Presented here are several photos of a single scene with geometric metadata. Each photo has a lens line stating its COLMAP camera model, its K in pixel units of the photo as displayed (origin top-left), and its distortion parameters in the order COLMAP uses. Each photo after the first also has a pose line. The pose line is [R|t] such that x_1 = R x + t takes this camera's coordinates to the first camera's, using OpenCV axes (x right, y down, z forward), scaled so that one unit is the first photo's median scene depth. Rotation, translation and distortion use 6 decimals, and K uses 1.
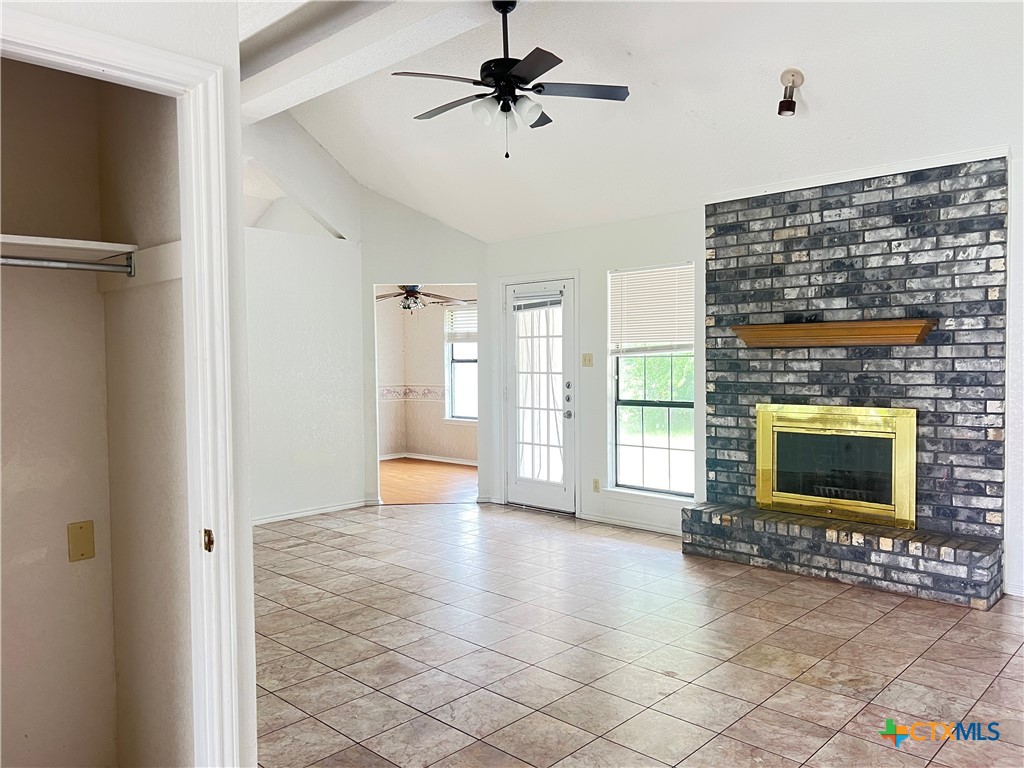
lens RADIAL K [[763.2, 0, 513.0], [0, 763.2, 385.0], [0, 0, 1]] dist [0.015587, -0.009248]
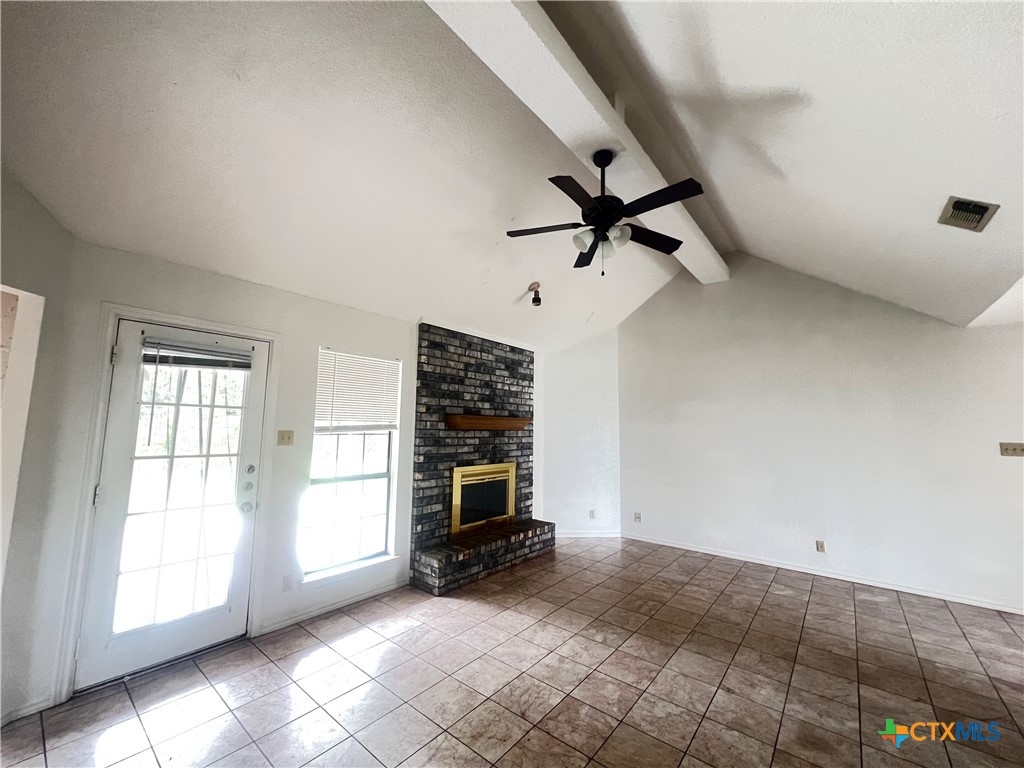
lens RADIAL K [[407.2, 0, 510.1], [0, 407.2, 380.9], [0, 0, 1]] dist [-0.001748, 0.000421]
pose [[-0.076720, 0.122927, 0.989446, -0.542004], [0.018688, 0.992374, -0.121842, -0.049081], [-0.996877, 0.009143, -0.078433, 1.056001]]
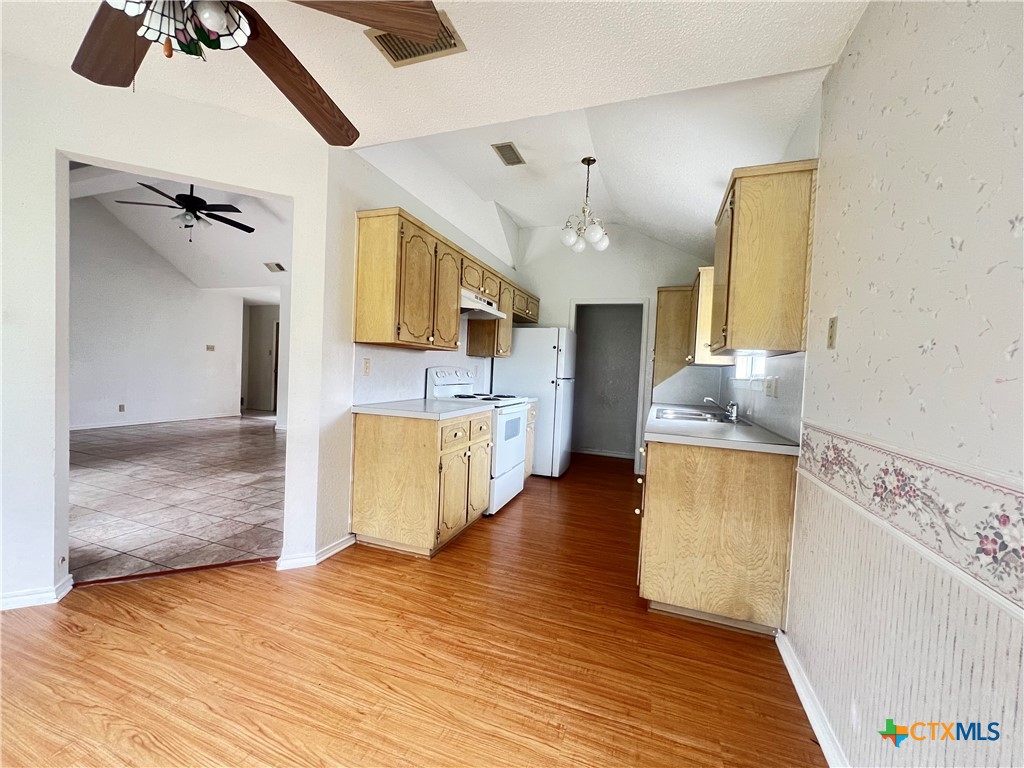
lens RADIAL K [[407.2, 0, 508.8], [0, 407.2, 382.8], [0, 0, 1]] dist [-0.001748, 0.000421]
pose [[-0.916252, -0.017906, -0.400202, -0.321590], [-0.048467, 0.996617, 0.066375, -0.026942], [0.397659, 0.080213, -0.914020, 2.103690]]
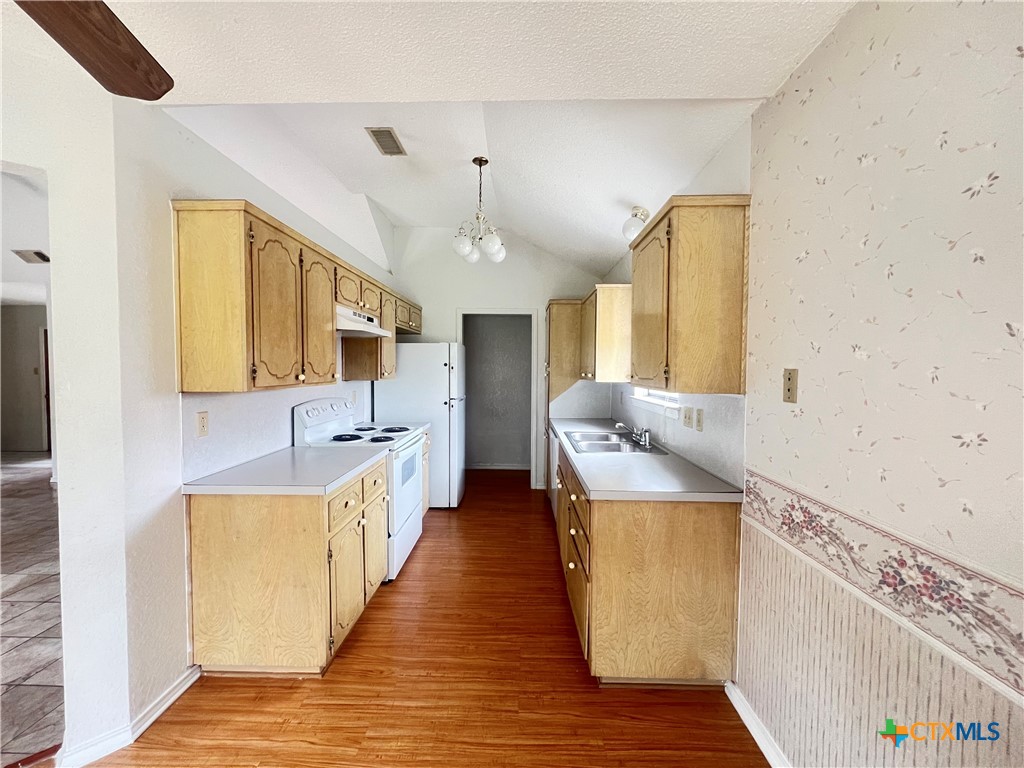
lens RADIAL K [[407.2, 0, 508.2], [0, 407.2, 382.4], [0, 0, 1]] dist [-0.001748, 0.000421]
pose [[-0.742404, 0.032494, -0.669164, -0.323376], [-0.018778, 0.997421, 0.069267, -0.076198], [0.669690, 0.063990, -0.739879, 1.993028]]
